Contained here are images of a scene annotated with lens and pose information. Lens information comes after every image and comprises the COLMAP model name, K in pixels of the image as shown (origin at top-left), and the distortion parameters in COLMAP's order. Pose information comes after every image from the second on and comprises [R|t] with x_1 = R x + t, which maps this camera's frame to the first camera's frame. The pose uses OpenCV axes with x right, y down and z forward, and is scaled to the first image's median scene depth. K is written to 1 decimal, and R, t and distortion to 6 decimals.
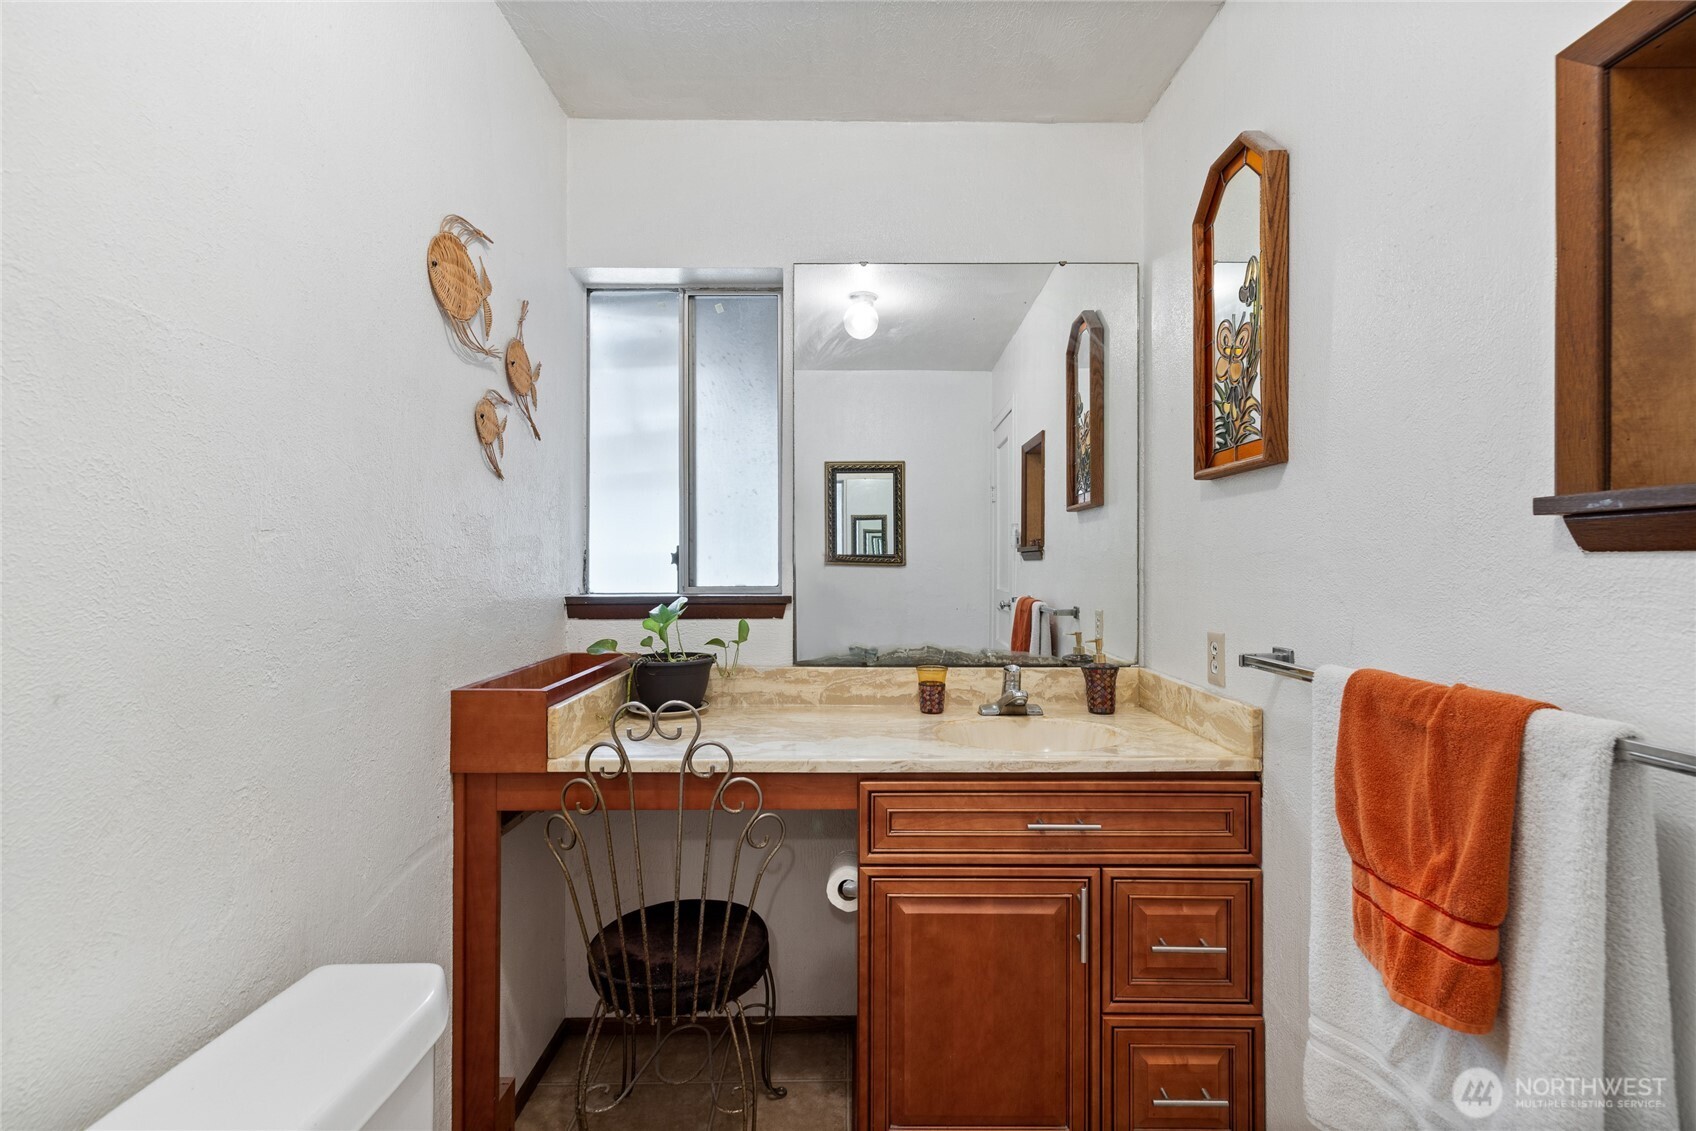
lens RADIAL K [[709.3, 0, 833.5], [0, 709.3, 556.6], [0, 0, 1]] dist [0.000304, 0.000356]
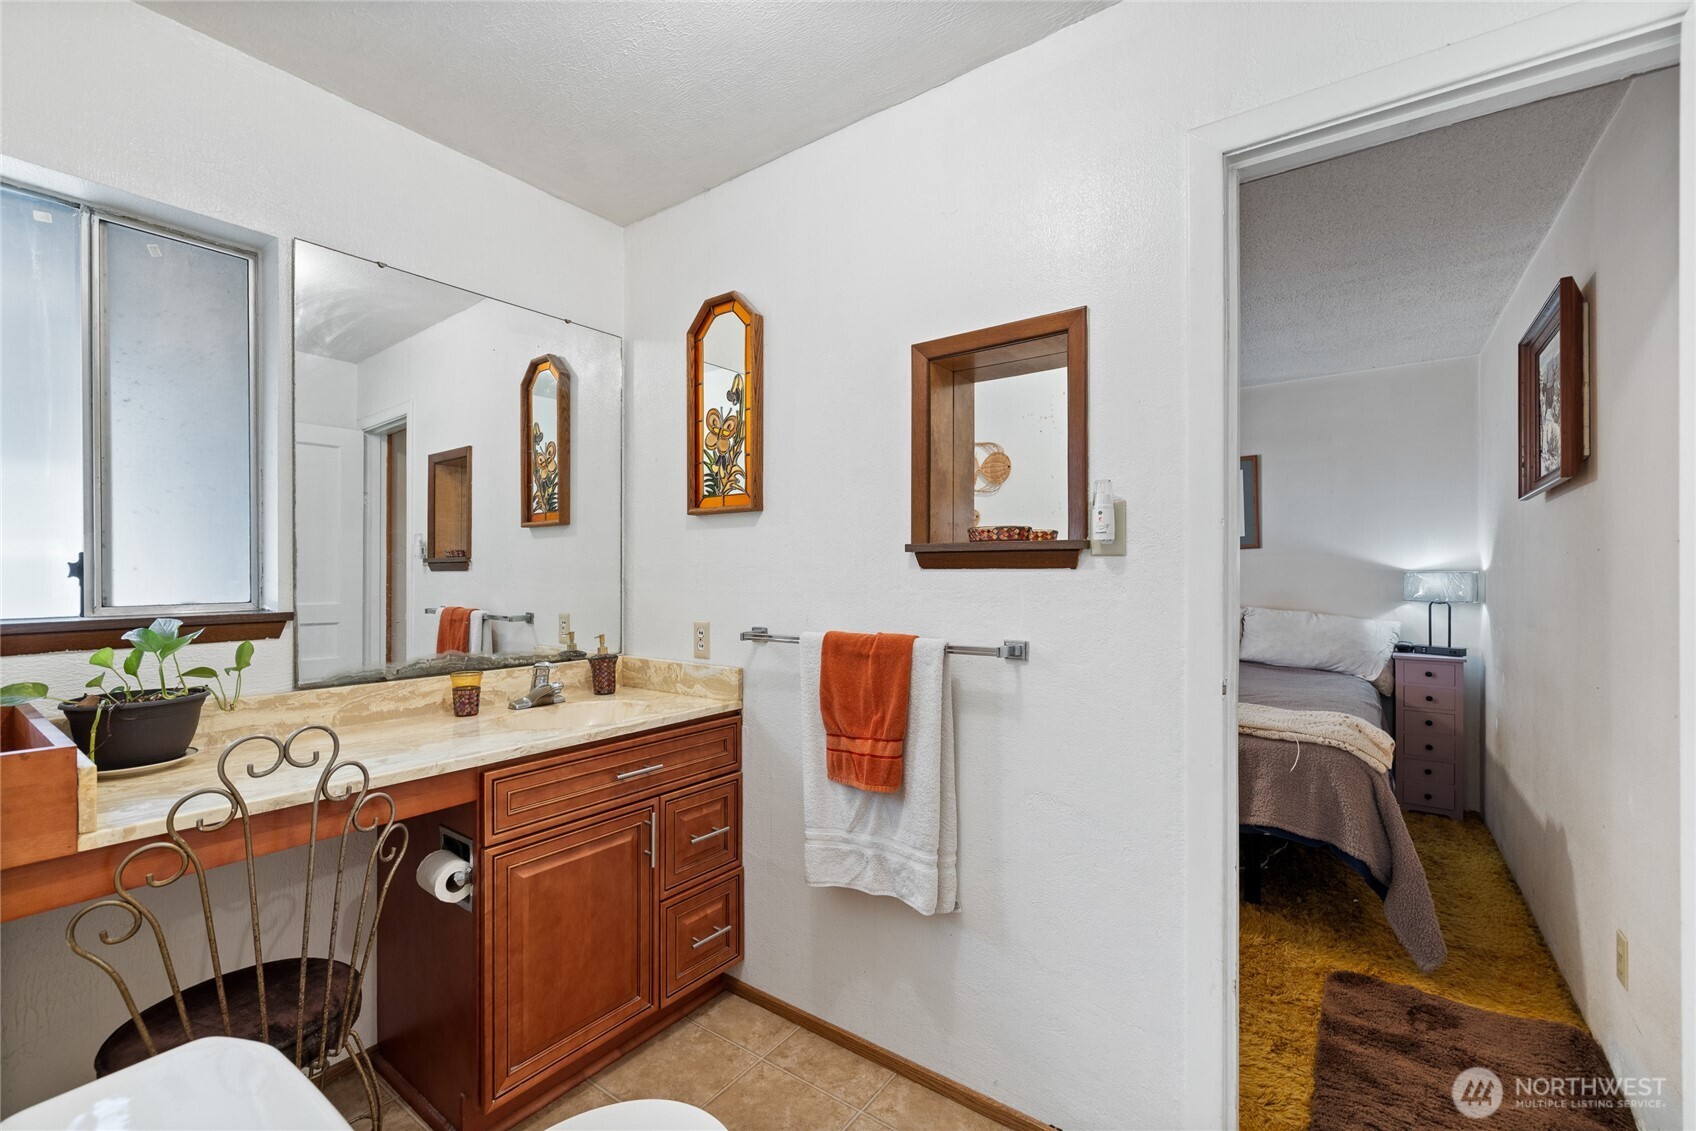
lens RADIAL K [[742.3, 0, 777.4], [0, 742.3, 568.4], [0, 0, 1]] dist [-0.002722, -0.000242]
pose [[0.636280, 0.001717, 0.771456, -0.572660], [-0.004772, 0.999987, 0.001710, -0.005563], [-0.771443, -0.004770, 0.636280, -0.085064]]
